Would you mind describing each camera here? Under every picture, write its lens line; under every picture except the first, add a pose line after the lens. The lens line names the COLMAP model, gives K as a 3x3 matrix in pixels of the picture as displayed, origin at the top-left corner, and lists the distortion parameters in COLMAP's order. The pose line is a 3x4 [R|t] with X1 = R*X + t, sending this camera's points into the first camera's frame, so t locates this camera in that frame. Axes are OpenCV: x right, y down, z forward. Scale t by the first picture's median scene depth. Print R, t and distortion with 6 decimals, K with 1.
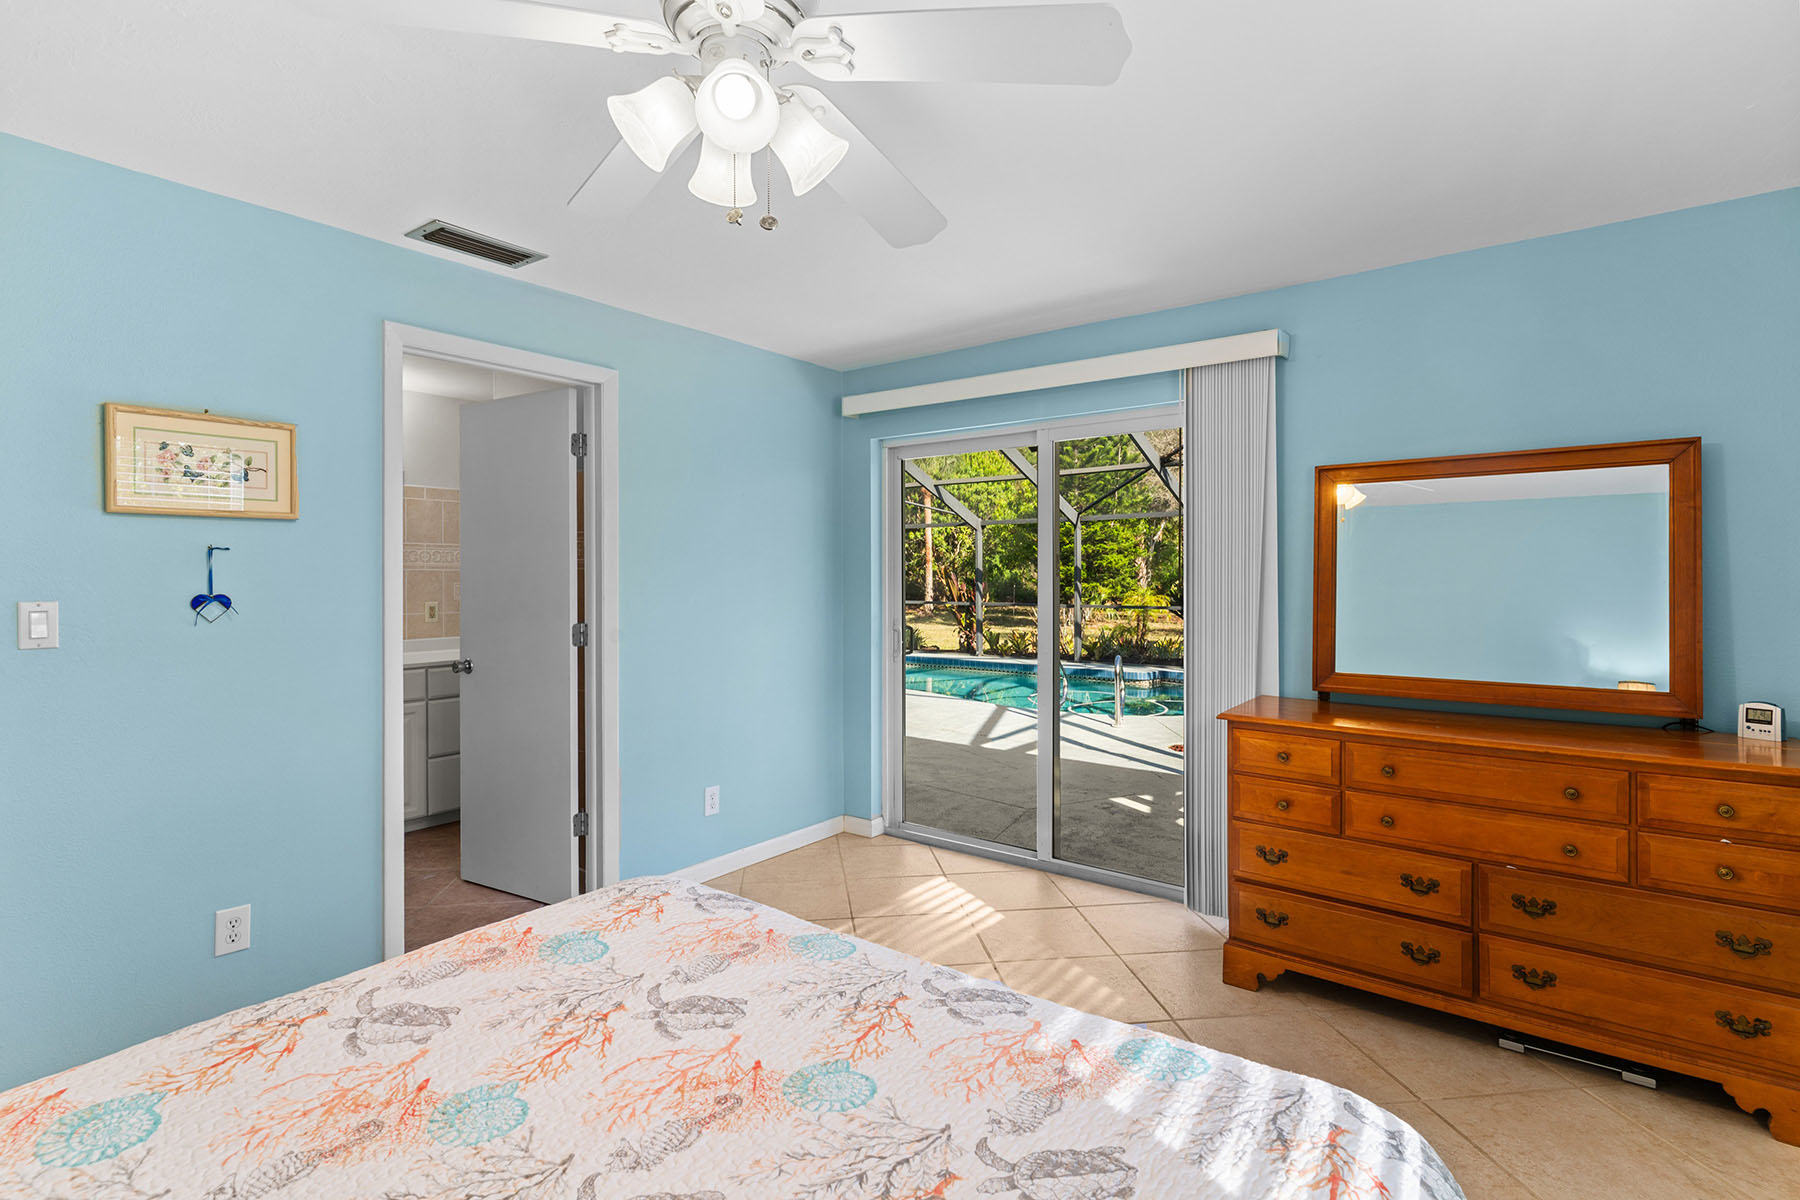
lens RADIAL K [[861.3, 0, 897.9], [0, 861.3, 596.5], [0, 0, 1]] dist [0.010886, -0.000955]
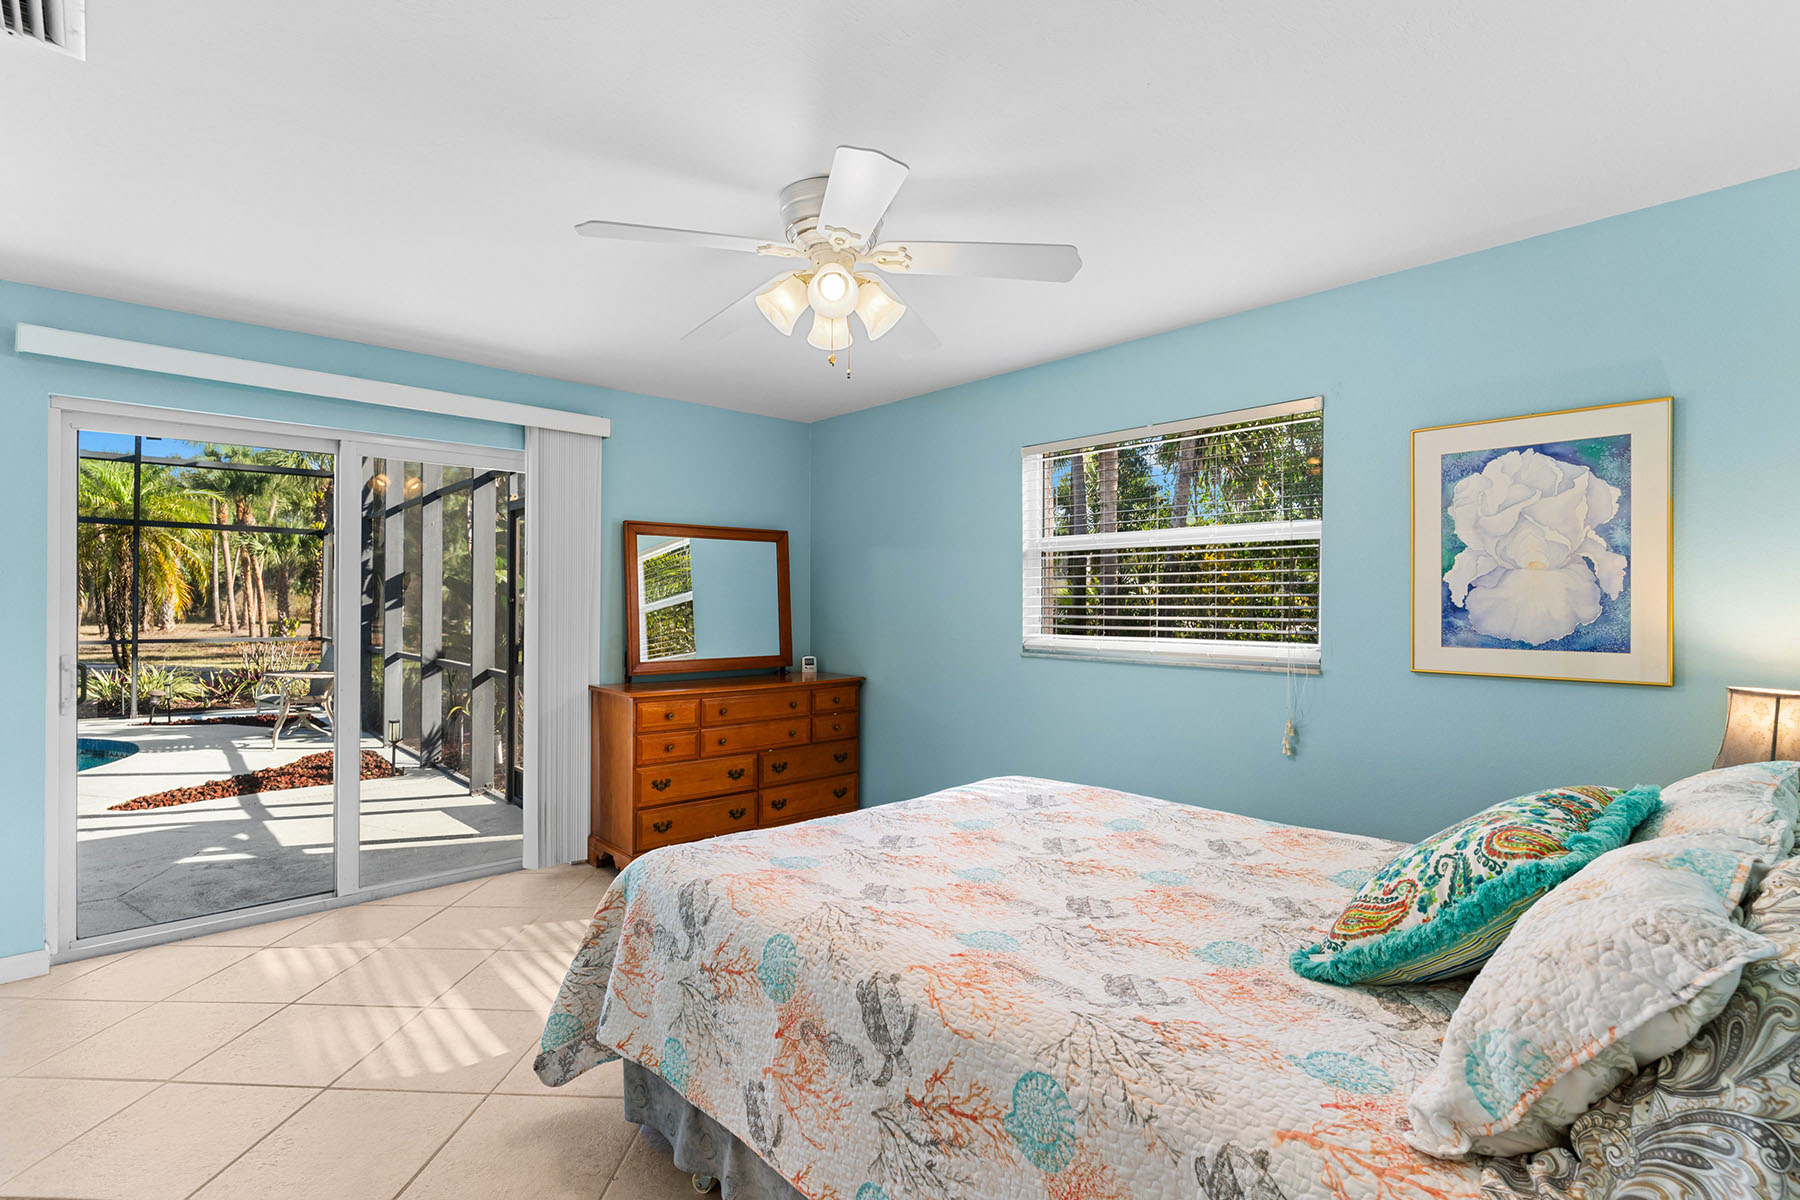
lens RADIAL K [[861.3, 0, 897.9], [0, 861.3, 596.5], [0, 0, 1]] dist [0.010886, -0.000955]
pose [[0.166270, 0.014173, 0.985978, -0.984987], [0.020009, 0.999642, -0.017744, 0.013109], [-0.985877, 0.022679, 0.165927, 0.359371]]
